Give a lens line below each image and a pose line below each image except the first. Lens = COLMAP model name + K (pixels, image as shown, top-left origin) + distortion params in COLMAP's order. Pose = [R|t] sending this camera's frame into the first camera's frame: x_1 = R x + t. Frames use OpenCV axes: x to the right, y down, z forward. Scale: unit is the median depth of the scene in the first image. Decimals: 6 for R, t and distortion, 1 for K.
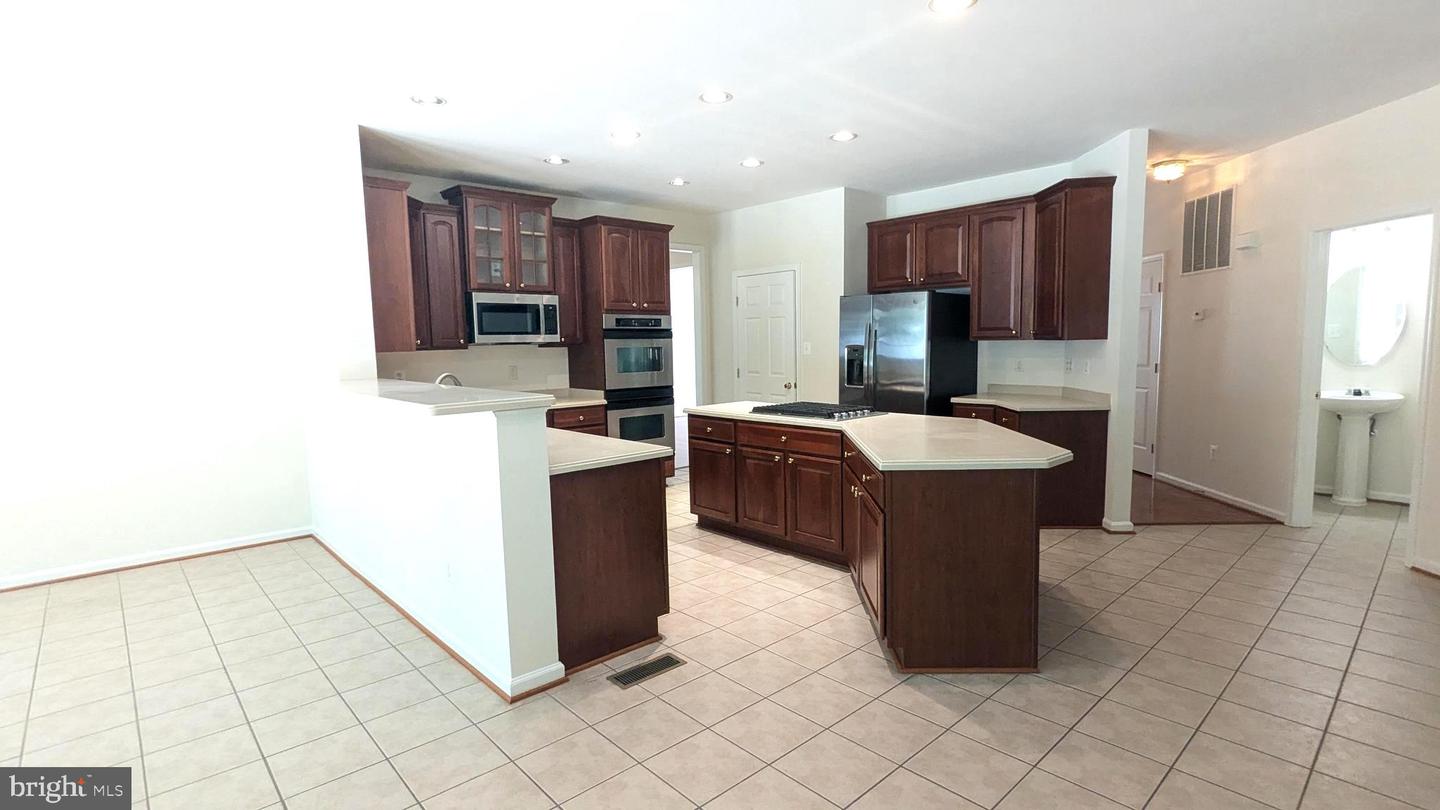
lens RADIAL K [[684.2, 0, 721.8], [0, 684.2, 409.1], [0, 0, 1]] dist [0.002271, 0.002077]
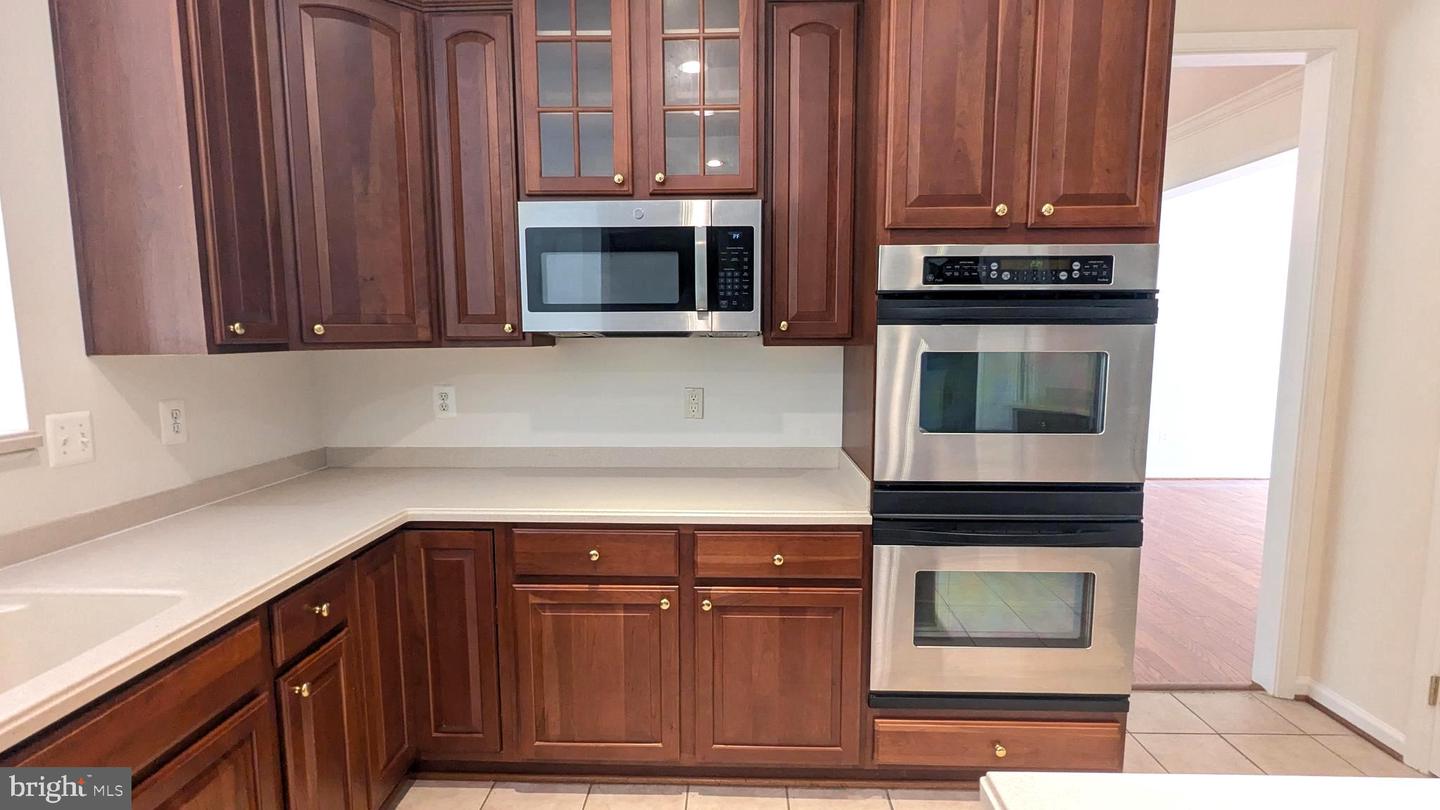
lens RADIAL K [[684.2, 0, 714.4], [0, 684.2, 410.3], [0, 0, 1]] dist [0.002271, 0.002077]
pose [[0.711545, 0.092551, -0.696519, 0.000041], [-0.078683, 0.995548, 0.051904, -0.080649], [0.698221, 0.017872, 0.715659, 0.796114]]
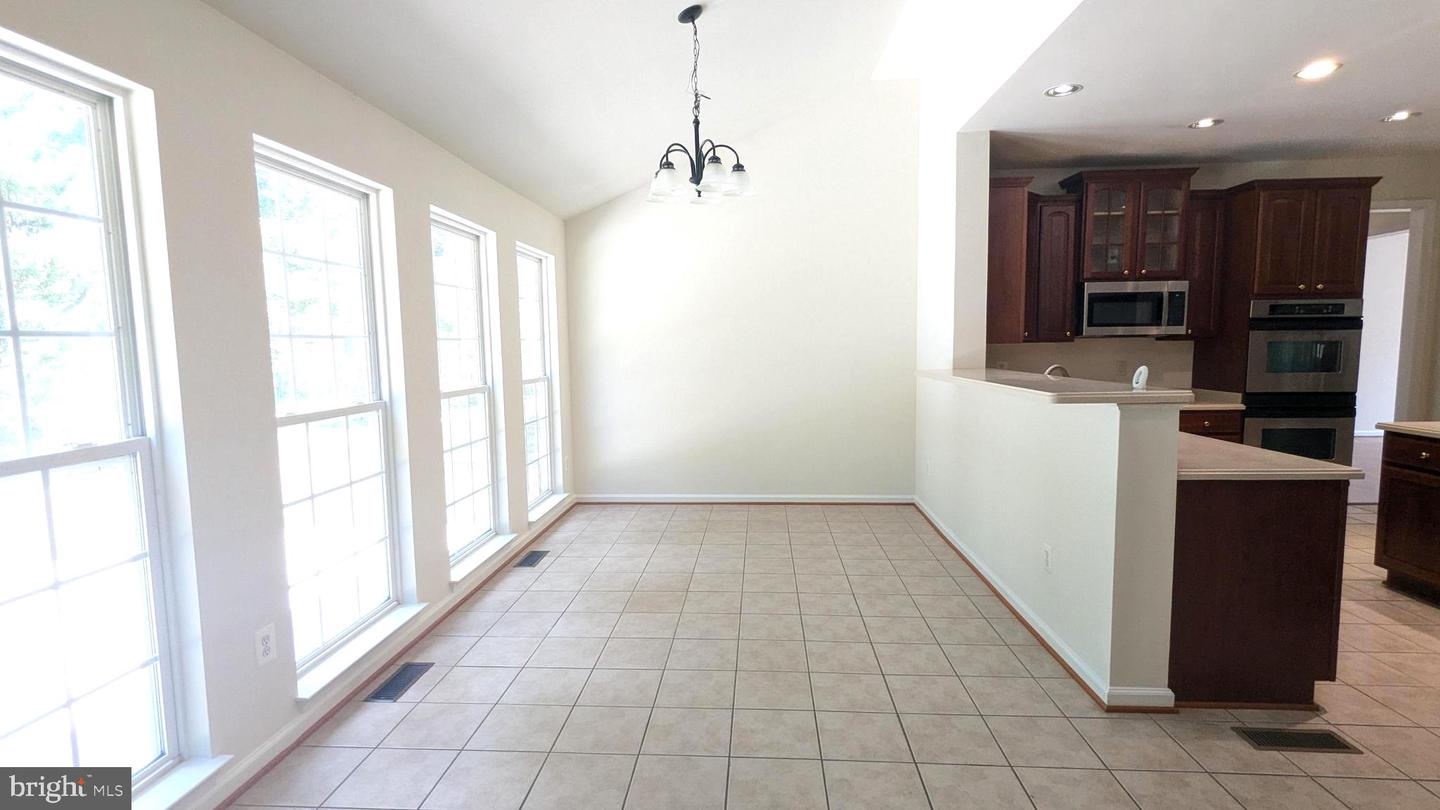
lens RADIAL K [[684.2, 0, 721.4], [0, 684.2, 408.4], [0, 0, 1]] dist [0.002271, 0.002077]
pose [[0.692494, 0.076627, -0.717343, -0.014429], [-0.071996, 0.996720, 0.036969, 0.006725], [0.717822, 0.026045, 0.695739, -0.029421]]
